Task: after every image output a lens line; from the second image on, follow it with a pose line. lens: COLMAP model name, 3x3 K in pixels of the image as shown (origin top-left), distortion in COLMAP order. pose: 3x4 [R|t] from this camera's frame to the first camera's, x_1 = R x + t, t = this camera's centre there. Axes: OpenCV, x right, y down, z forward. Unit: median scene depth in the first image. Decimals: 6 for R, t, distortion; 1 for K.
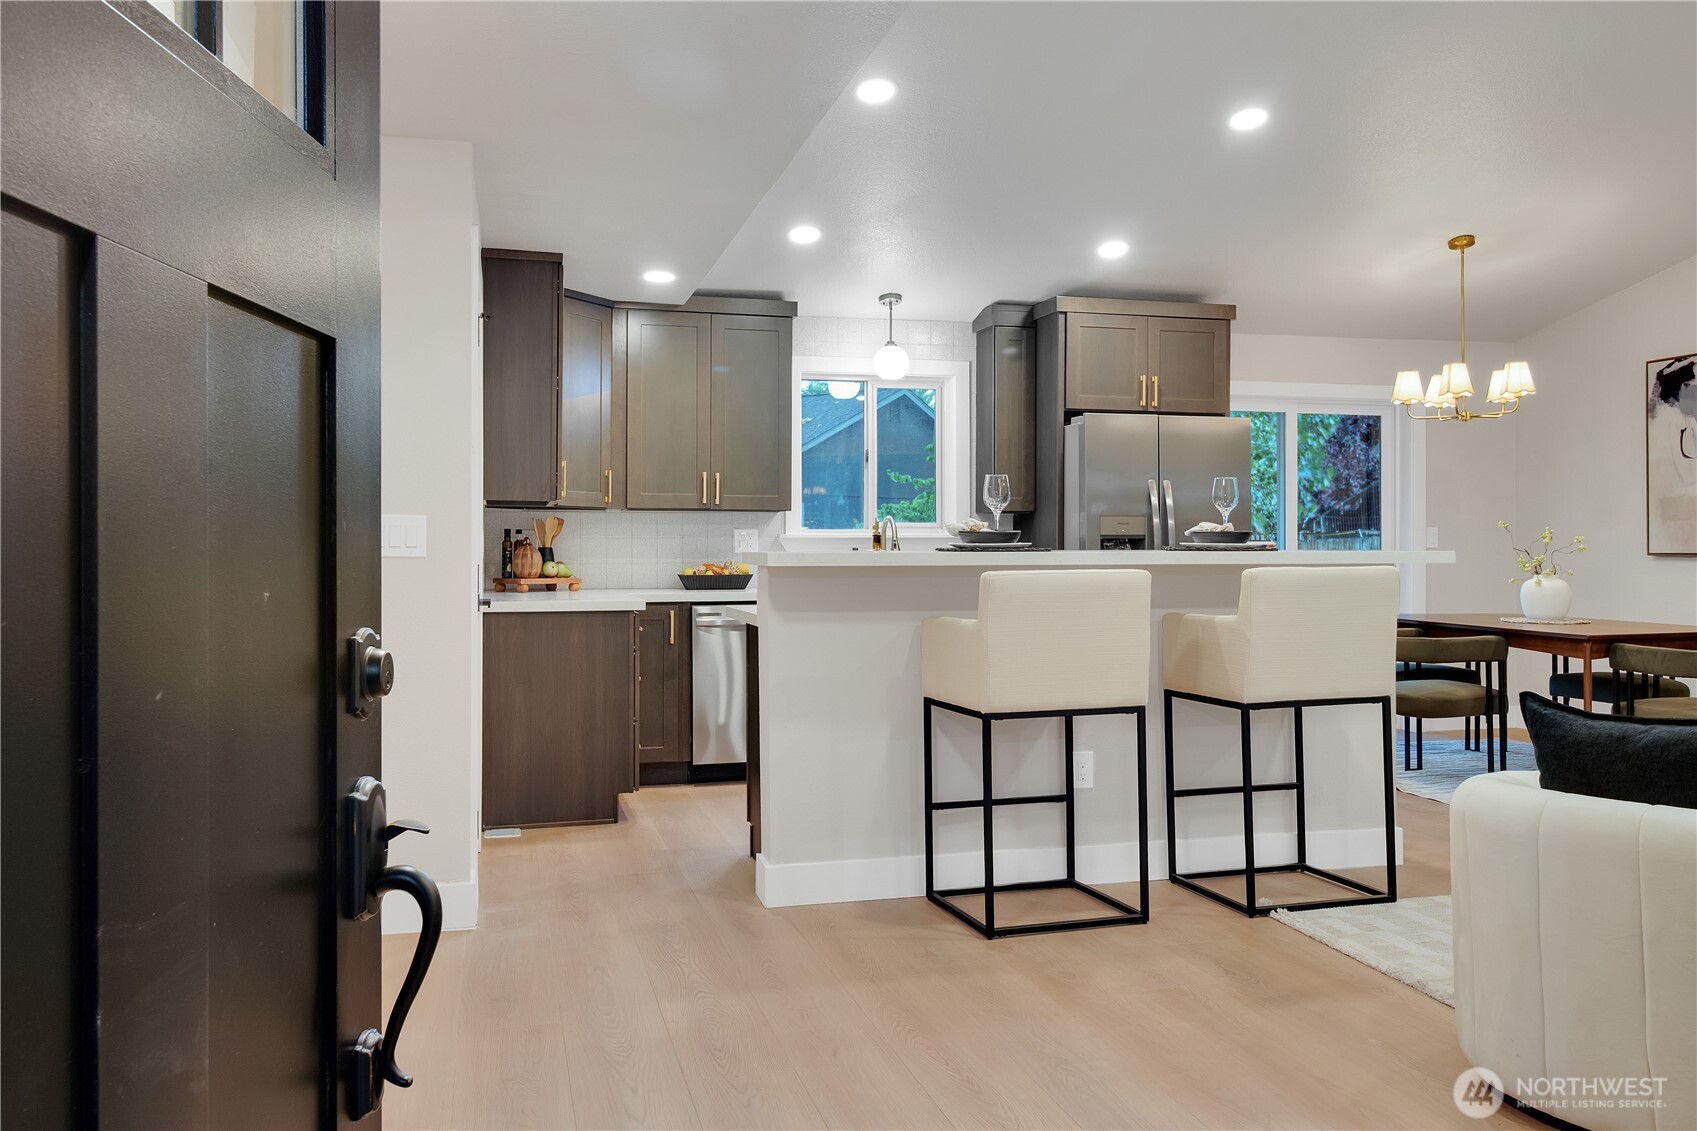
lens RADIAL K [[1356.0, 0, 893.4], [0, 1356.0, 559.7], [0, 0, 1]] dist [-0.000397, -0.001714]
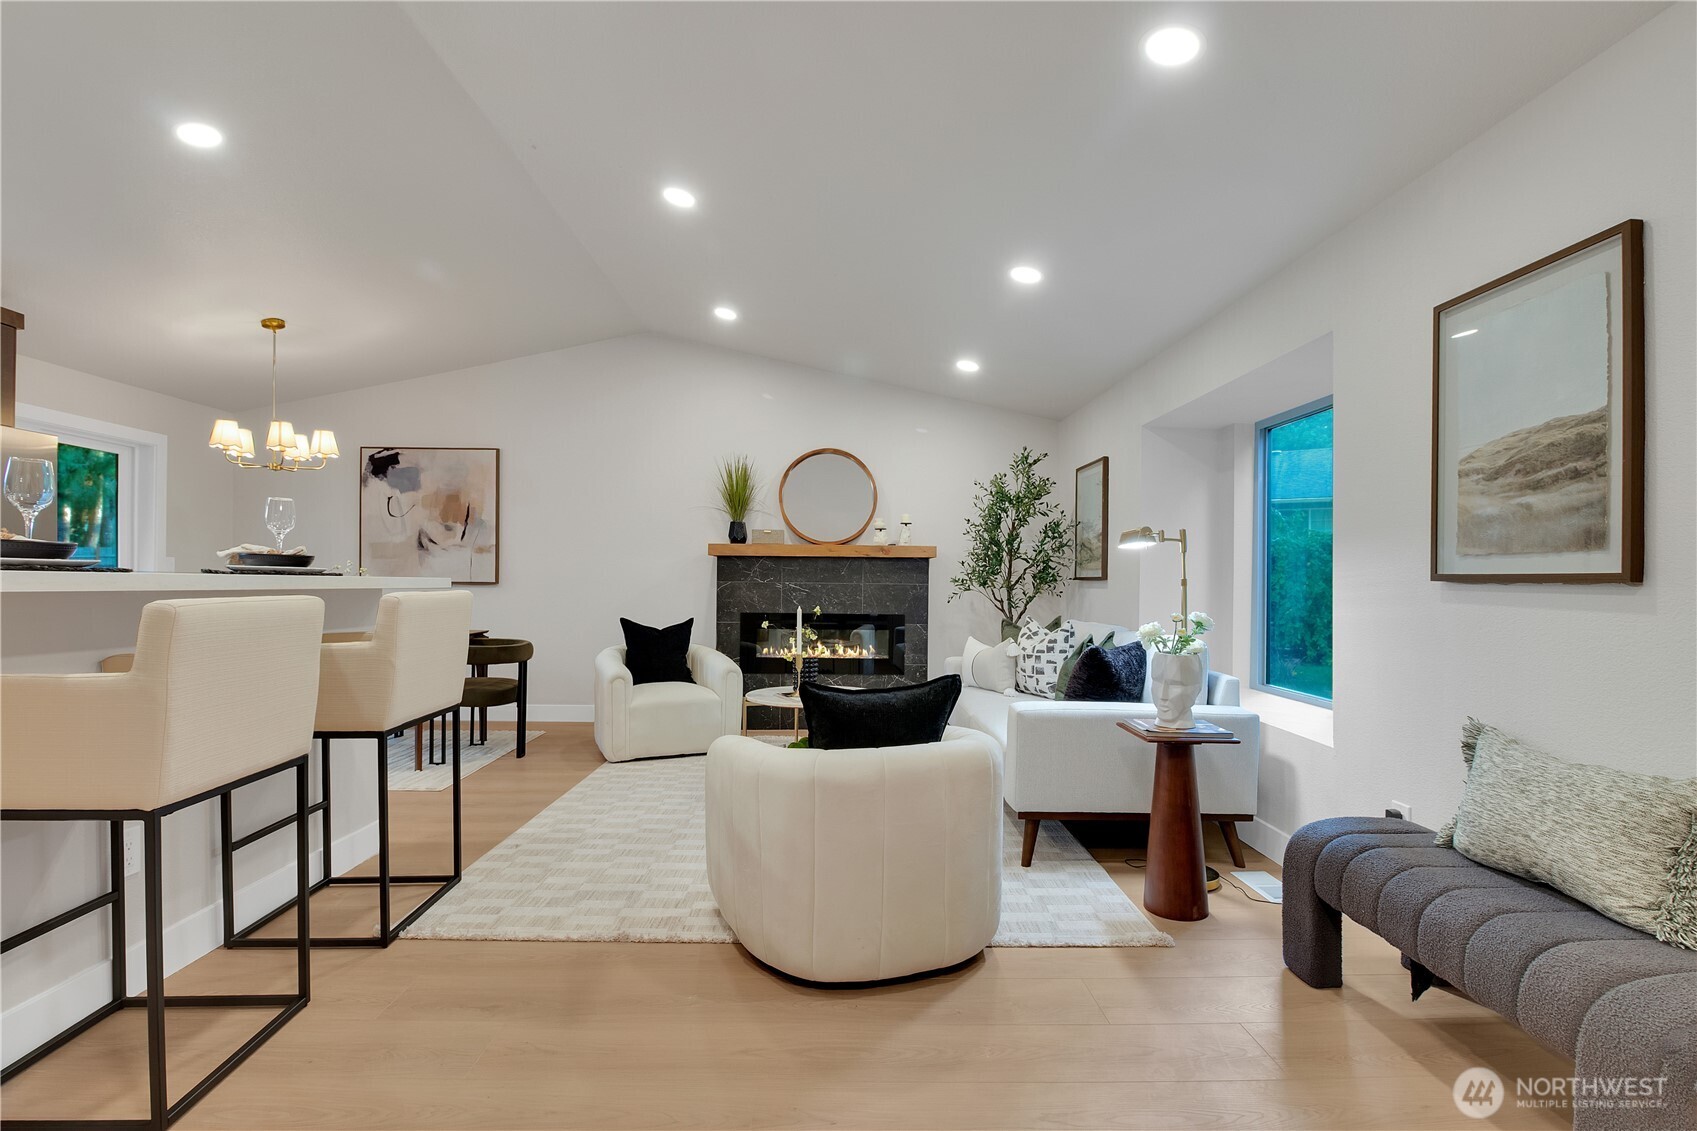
lens RADIAL K [[786.0, 0, 851.6], [0, 786.0, 587.8], [0, 0, 1]] dist [-0.029878, -0.000272]
pose [[0.247459, -0.000040, 0.968898, -0.124870], [-0.002838, 0.999996, 0.000766, 0.000658], [-0.968894, -0.002940, 0.247458, 0.335997]]
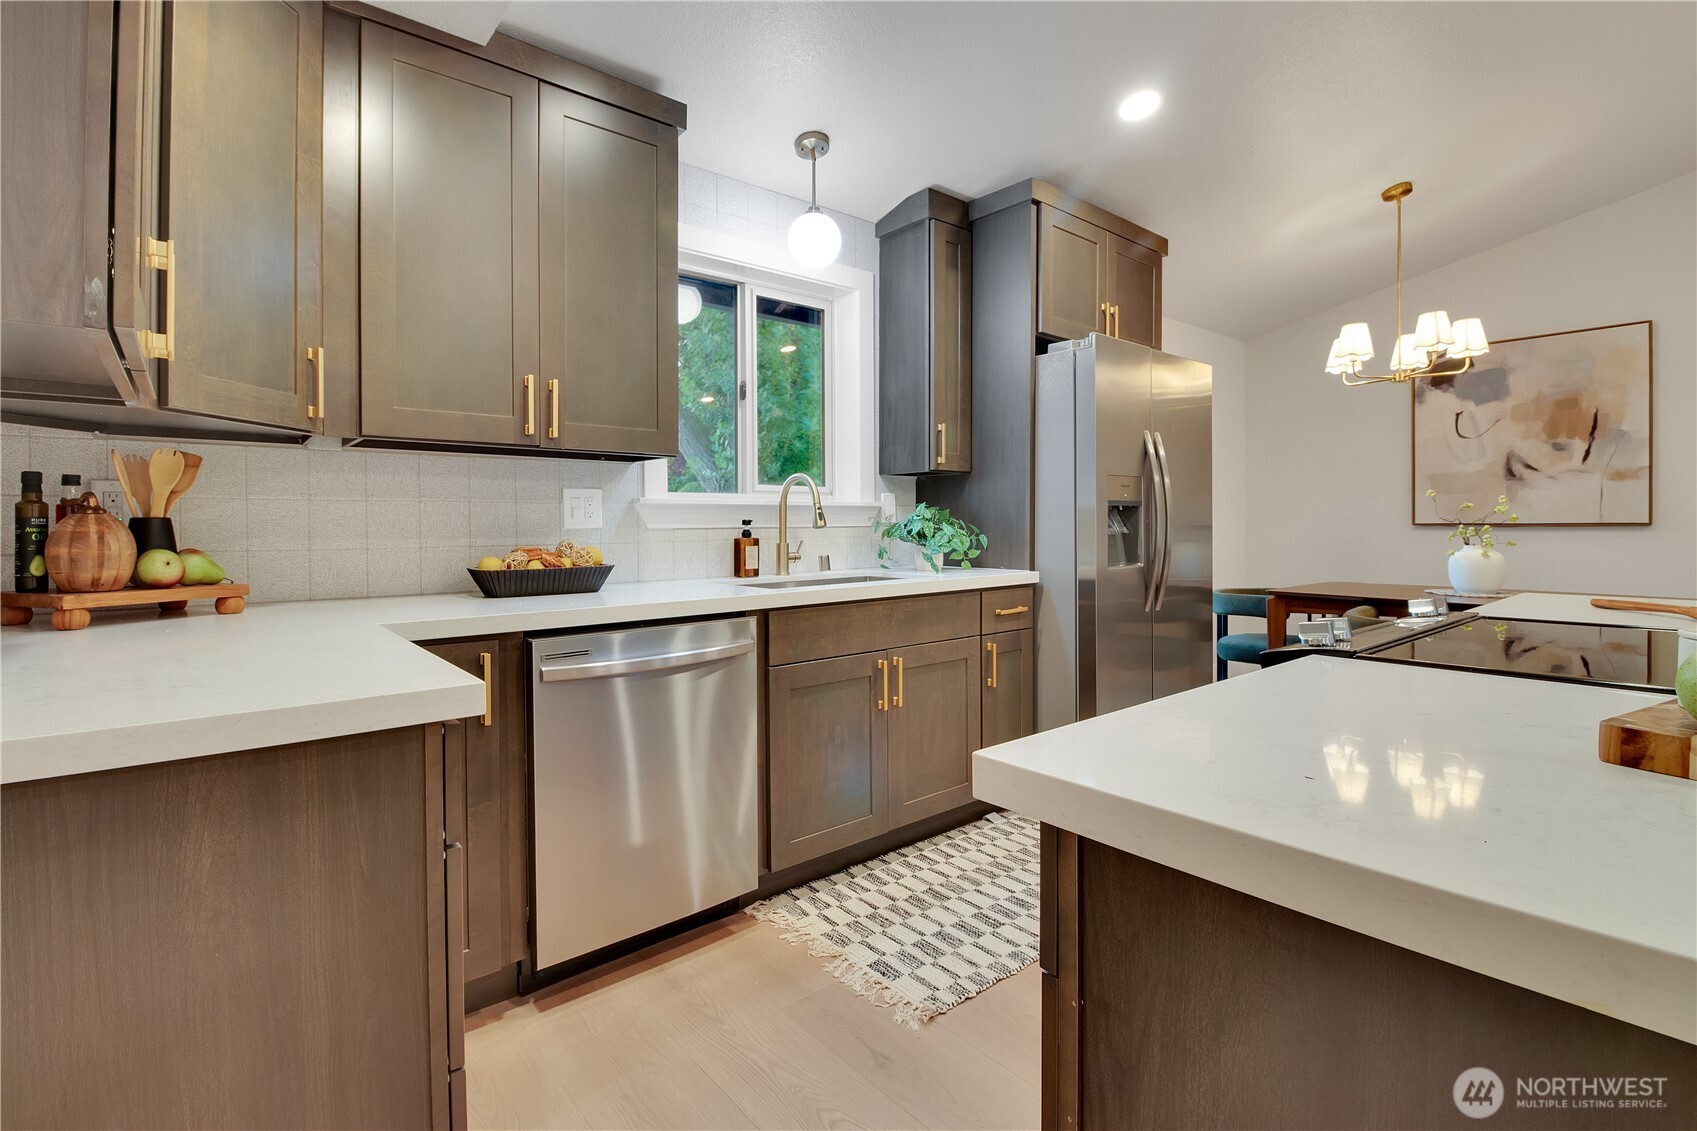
lens RADIAL K [[781.7, 0, 845.6], [0, 781.7, 531.6], [0, 0, 1]] dist [-0.022730, 0.000177]
pose [[0.919929, -0.007691, 0.392010, -0.146325], [0.008001, 0.999968, 0.000842, -0.002833], [-0.392003, 0.002362, 0.919961, 0.680519]]
